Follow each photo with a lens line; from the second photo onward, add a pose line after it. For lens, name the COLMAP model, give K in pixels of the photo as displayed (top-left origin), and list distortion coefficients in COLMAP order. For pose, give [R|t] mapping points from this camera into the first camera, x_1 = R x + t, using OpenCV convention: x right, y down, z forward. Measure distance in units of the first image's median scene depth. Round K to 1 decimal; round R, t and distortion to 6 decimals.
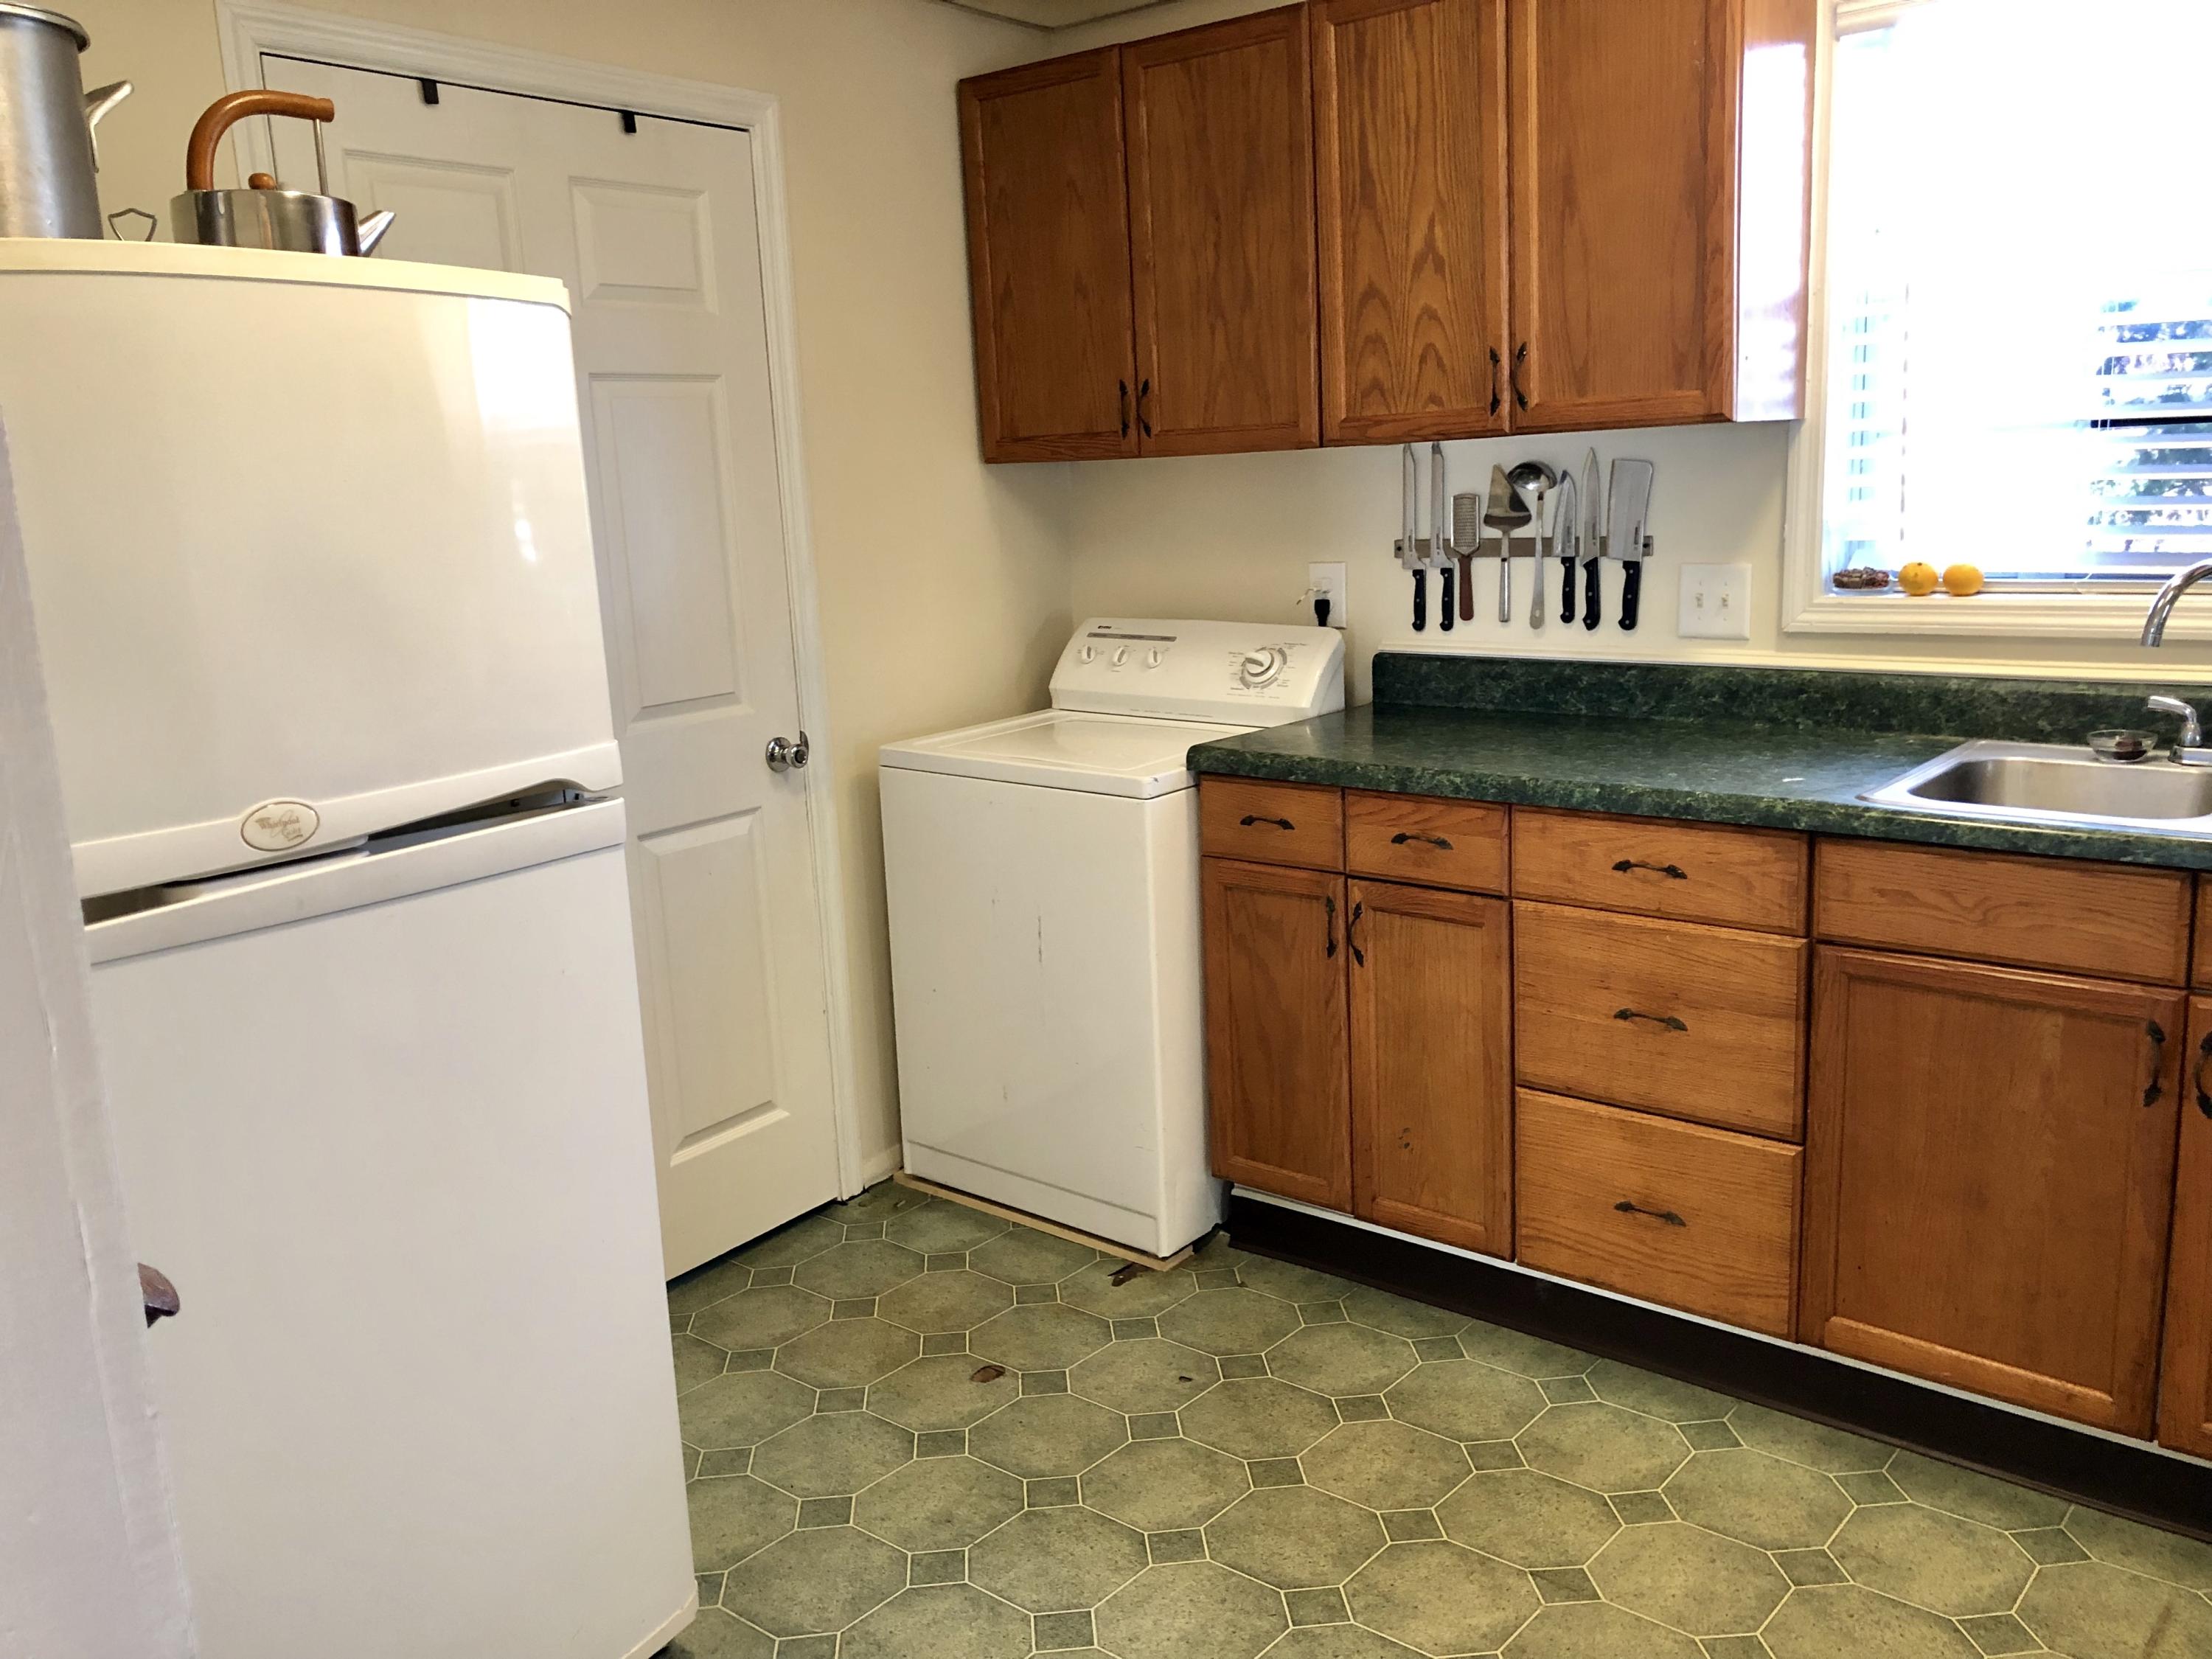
lens RADIAL K [[1794.6, 0, 1150.2], [0, 1794.6, 812.2], [0, 0, 1]] dist [0.025763, -0.013904]
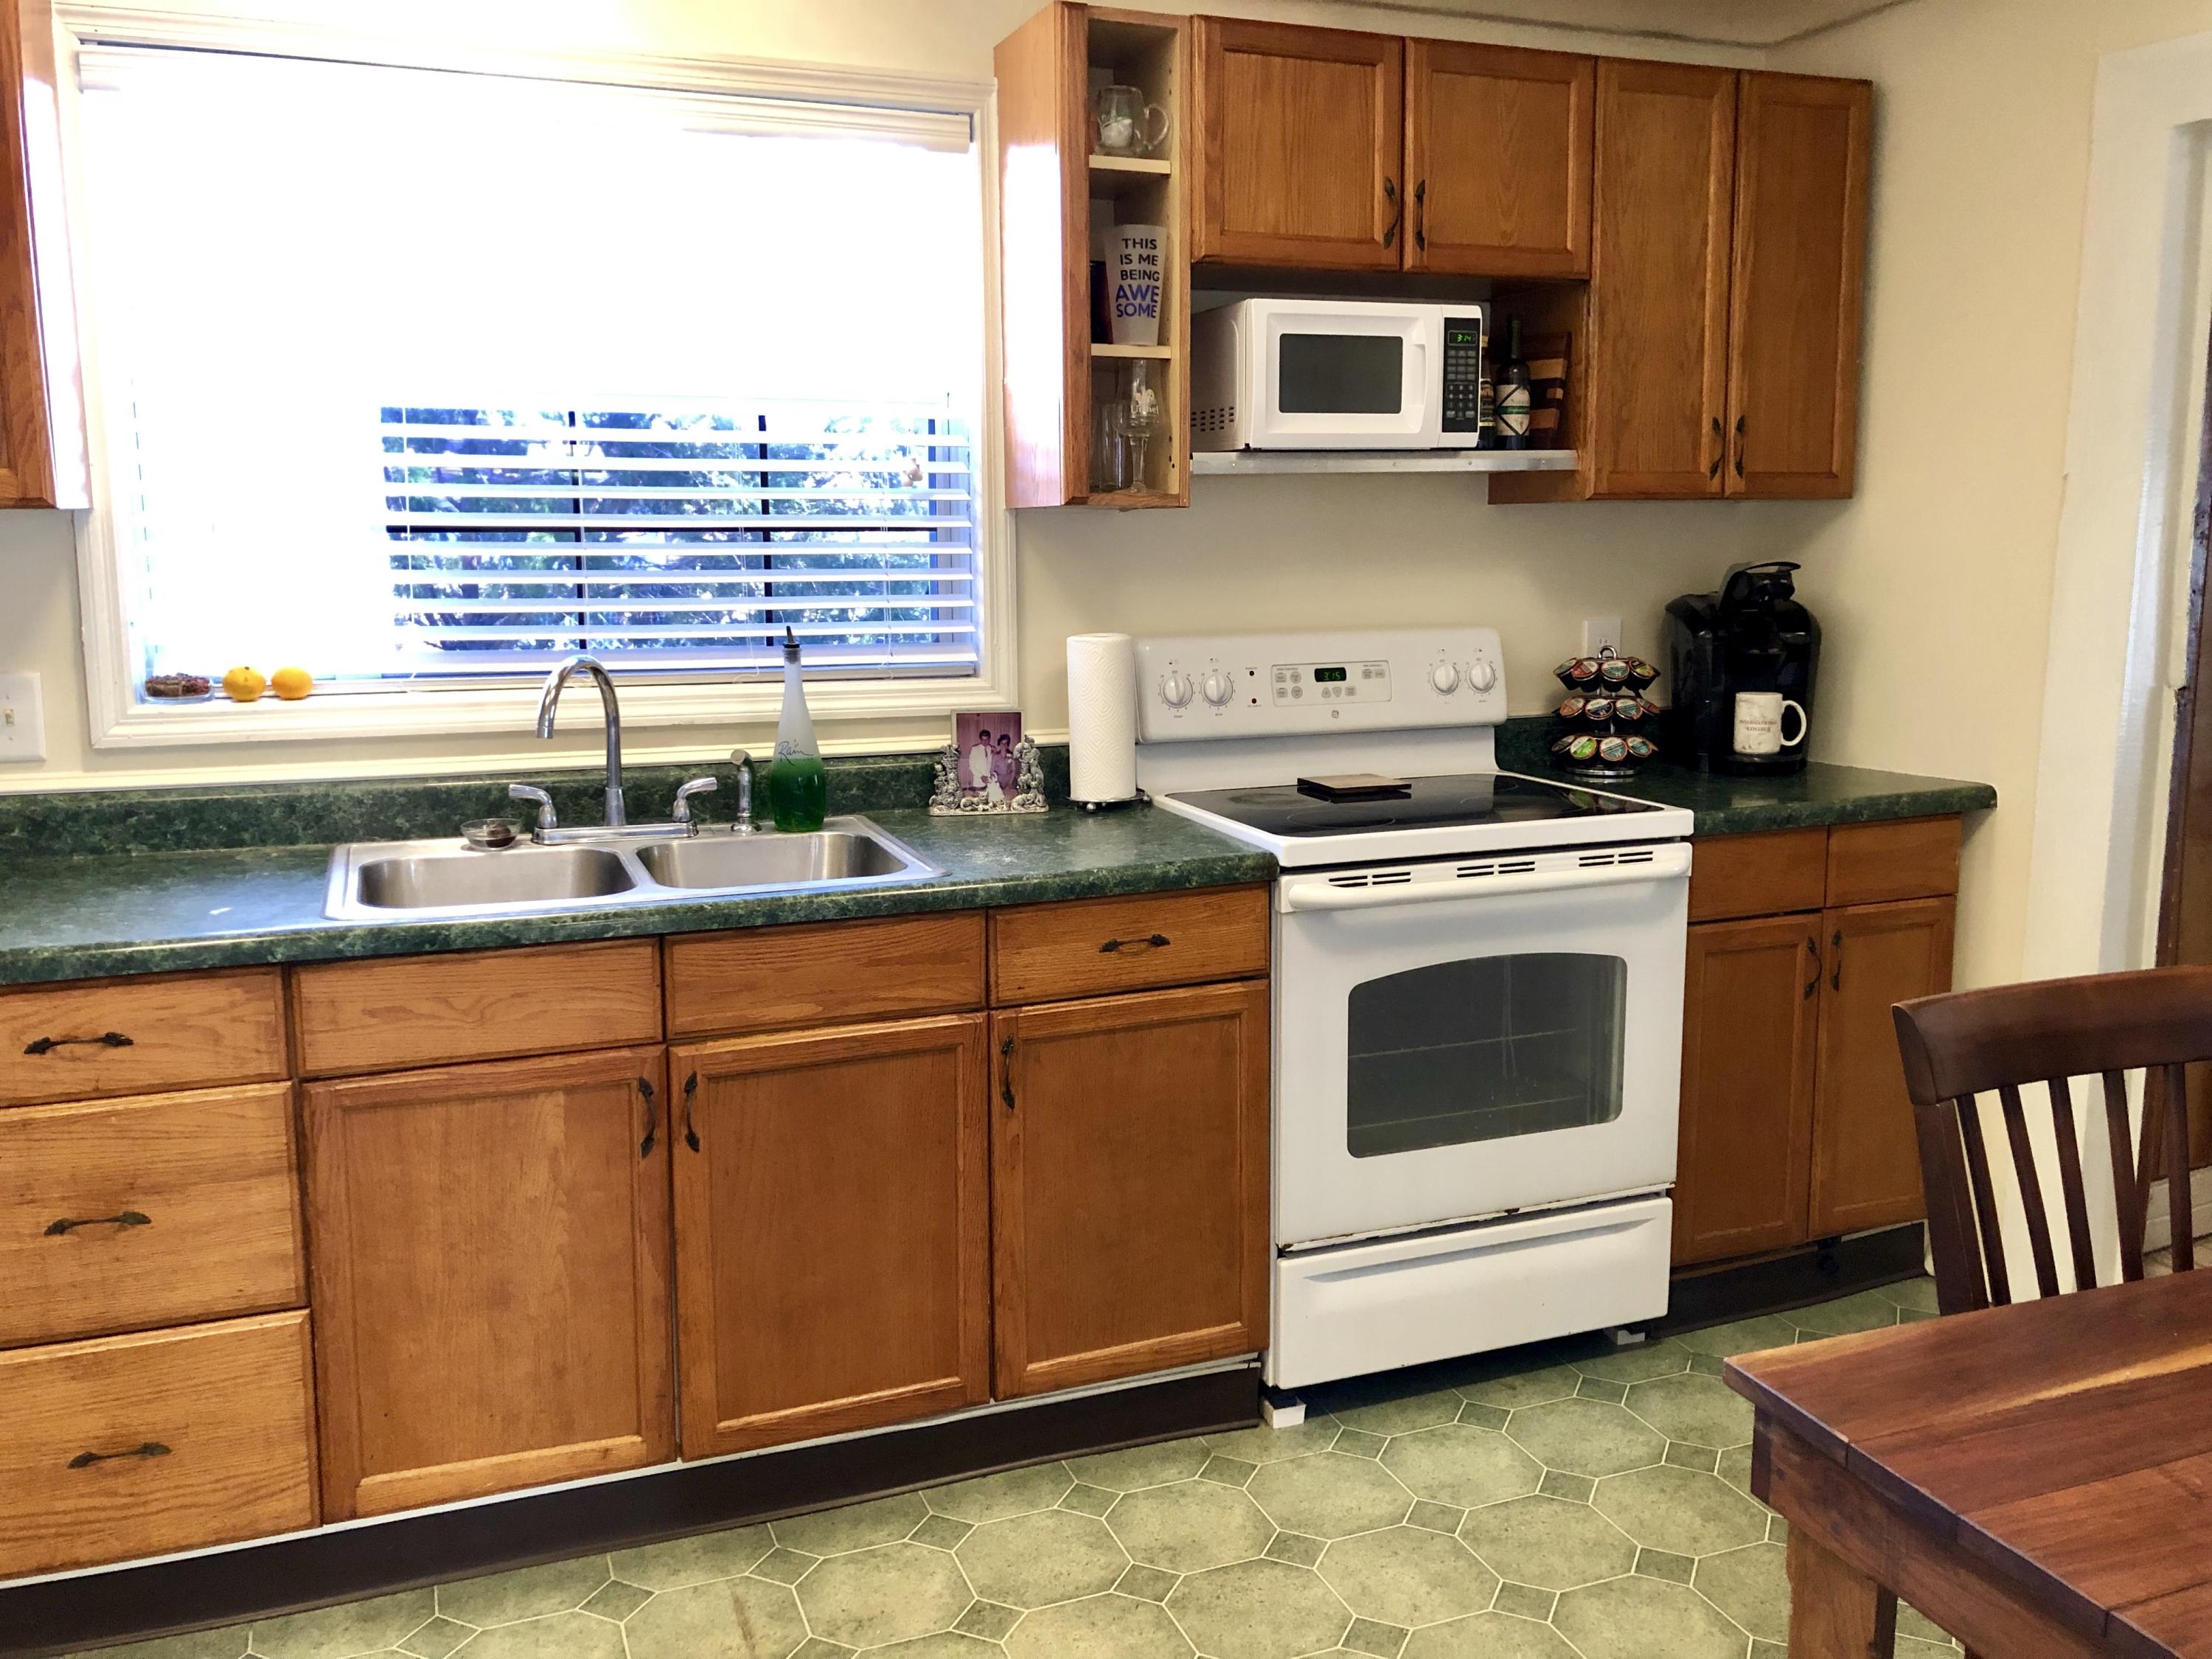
lens RADIAL K [[1870.6, 0, 1085.6], [0, 1870.6, 792.1], [0, 0, 1]] dist [-0.020112, 0.017259]
pose [[0.471206, -0.088447, 0.877578, -0.246907], [0.143622, 0.989375, 0.022598, -0.035631], [-0.870252, 0.115391, 0.478902, 0.177055]]
